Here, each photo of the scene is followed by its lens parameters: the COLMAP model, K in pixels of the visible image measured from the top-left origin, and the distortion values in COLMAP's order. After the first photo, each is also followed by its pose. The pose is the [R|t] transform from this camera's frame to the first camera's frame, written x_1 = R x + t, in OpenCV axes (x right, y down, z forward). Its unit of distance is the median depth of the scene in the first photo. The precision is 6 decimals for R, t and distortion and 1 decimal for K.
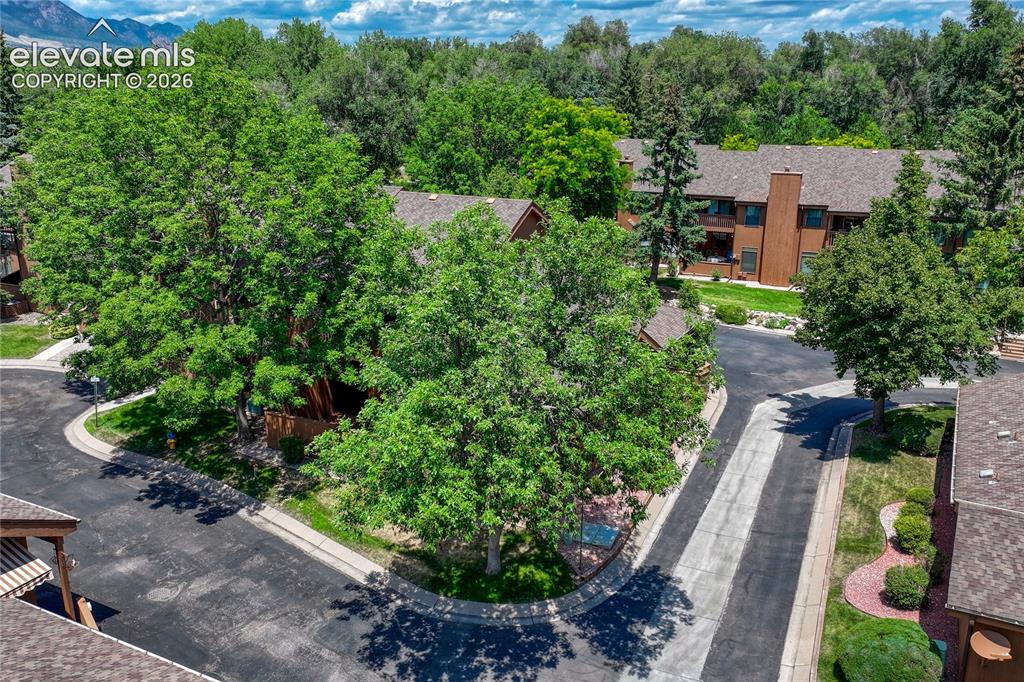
lens RADIAL K [[851.9, 0, 512.0], [0, 851.9, 341.0], [0, 0, 1]] dist [0.029111, -0.013046]
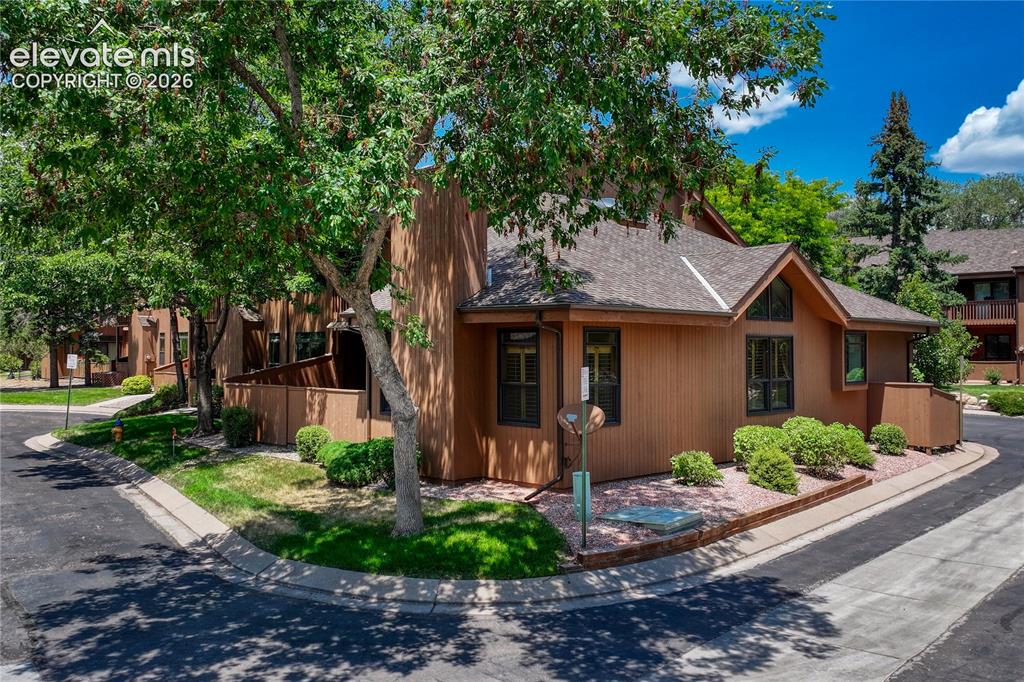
lens RADIAL K [[869.9, 0, 472.0], [0, 869.9, 336.9], [0, 0, 1]] dist [0.039432, -0.000529]
pose [[0.944895, -0.005440, -0.327329, 0.179633], [-0.093795, 0.953447, -0.286601, 0.302042], [0.313650, 0.301510, 0.900397, 0.529334]]
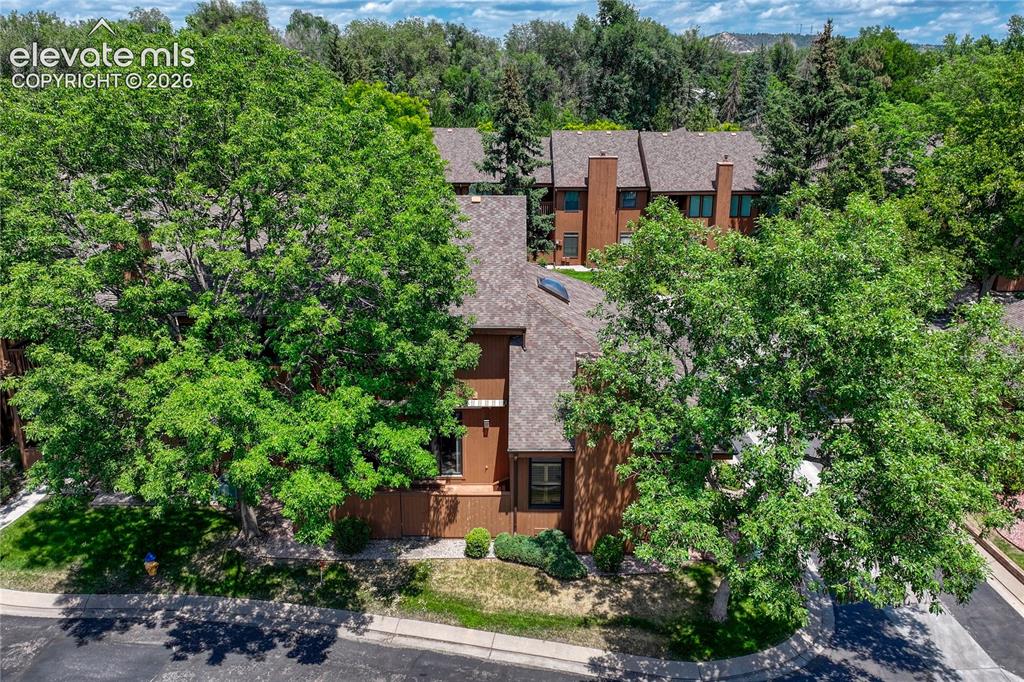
lens RADIAL K [[851.9, 0, 512.0], [0, 851.9, 341.0], [0, 0, 1]] dist [0.029111, -0.013046]
pose [[0.883432, -0.134771, 0.448758, -0.569521], [0.129916, 0.990645, 0.041756, -0.075536], [-0.450188, 0.021413, 0.892677, 0.306755]]
